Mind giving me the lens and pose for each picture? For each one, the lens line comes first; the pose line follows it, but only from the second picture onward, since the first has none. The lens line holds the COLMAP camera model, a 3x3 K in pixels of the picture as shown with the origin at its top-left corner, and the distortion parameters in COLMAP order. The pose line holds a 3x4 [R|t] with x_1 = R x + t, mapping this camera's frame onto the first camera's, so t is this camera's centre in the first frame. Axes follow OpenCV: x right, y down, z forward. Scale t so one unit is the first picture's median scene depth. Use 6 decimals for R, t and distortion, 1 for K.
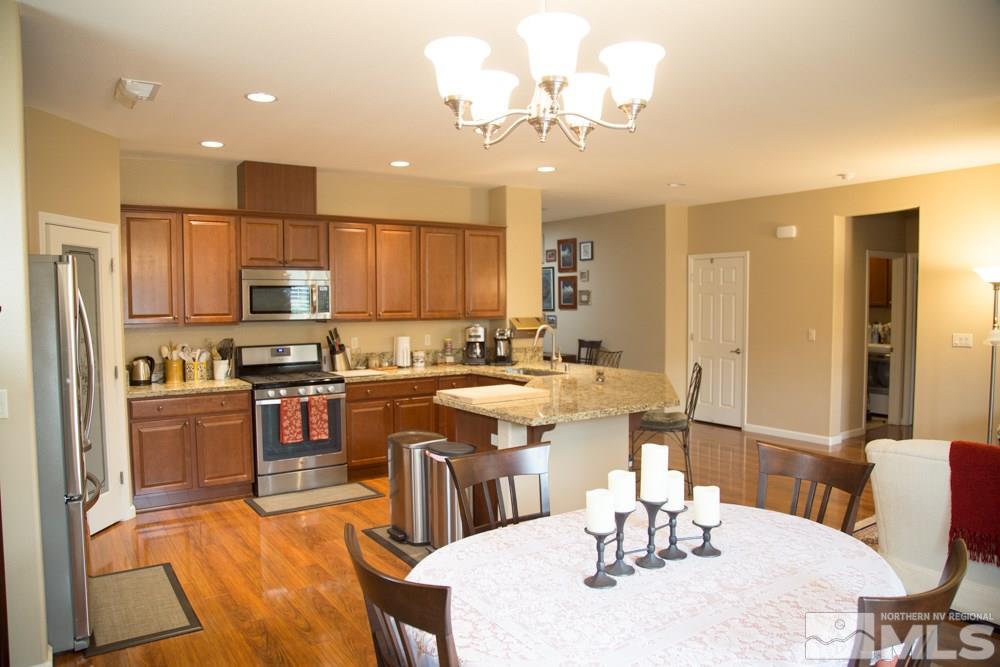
lens RADIAL K [[688.9, 0, 500.0], [0, 688.9, 333.5], [0, 0, 1]] dist [-0.132667, 0.080024]
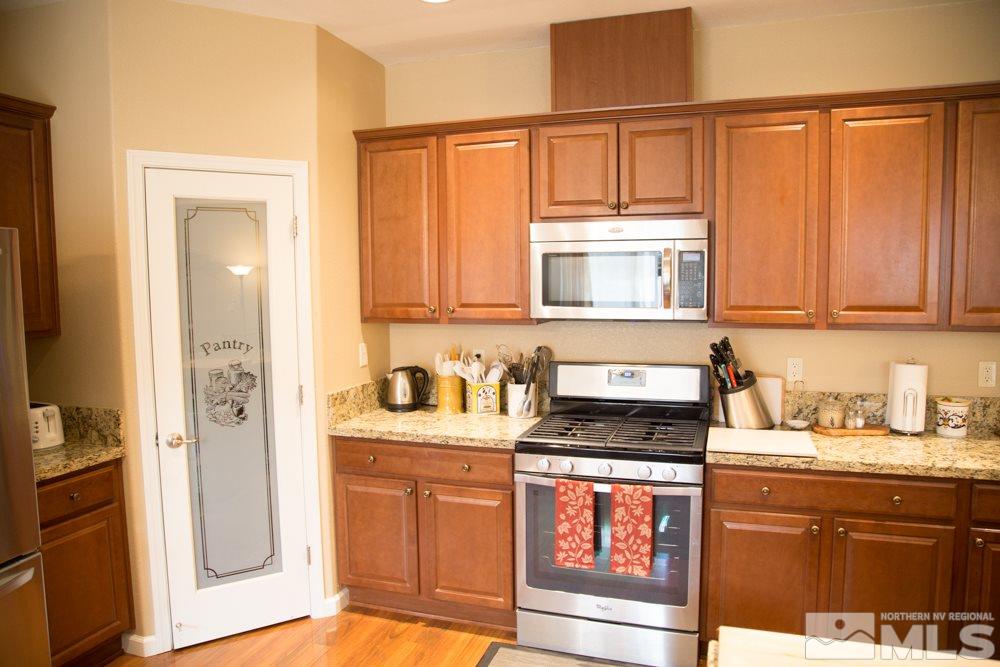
lens RADIAL K [[688.9, 0, 500.0], [0, 688.9, 333.5], [0, 0, 1]] dist [-0.132667, 0.080024]
pose [[0.594268, 0.063027, -0.801794, 0.047548], [-0.032483, 0.997992, 0.054374, -0.033985], [0.803611, -0.006268, 0.595122, 0.616371]]
